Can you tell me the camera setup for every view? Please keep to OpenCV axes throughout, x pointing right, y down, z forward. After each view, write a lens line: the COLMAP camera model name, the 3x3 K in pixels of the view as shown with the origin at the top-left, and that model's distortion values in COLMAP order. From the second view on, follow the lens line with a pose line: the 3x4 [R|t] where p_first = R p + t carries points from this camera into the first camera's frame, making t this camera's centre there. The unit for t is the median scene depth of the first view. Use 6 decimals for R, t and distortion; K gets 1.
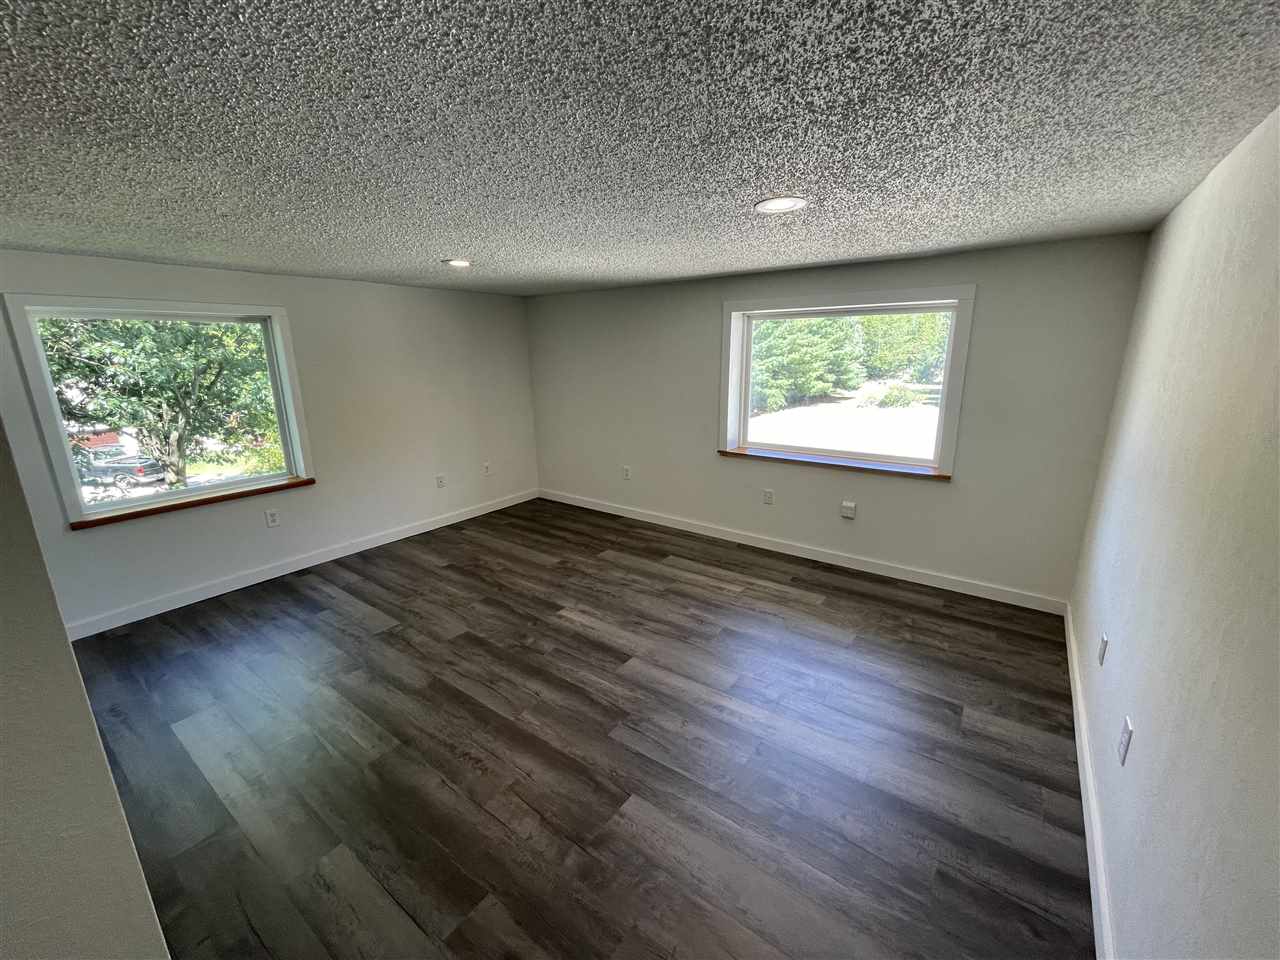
lens RADIAL K [[519.1, 0, 640.9], [0, 519.1, 480.0], [0, 0, 1]] dist [-0.001381, -0.000006]
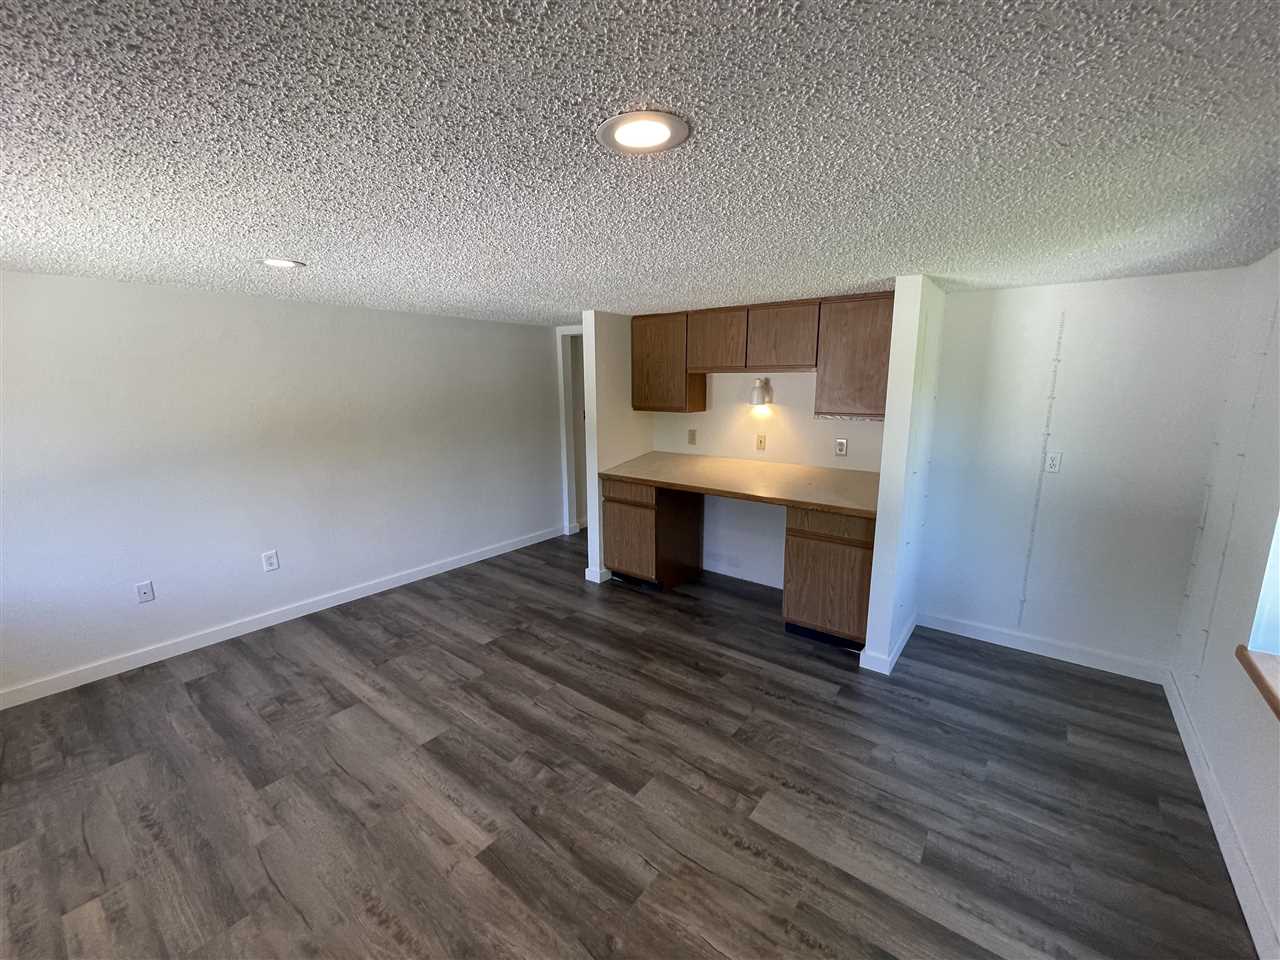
lens RADIAL K [[519.1, 0, 640.7], [0, 519.1, 480.1], [0, 0, 1]] dist [-0.001381, -0.000006]
pose [[-0.999434, 0.008804, 0.032479, -0.428992], [0.021811, 0.904469, 0.425982, -0.425195], [-0.025626, 0.426449, -0.904148, 1.669752]]
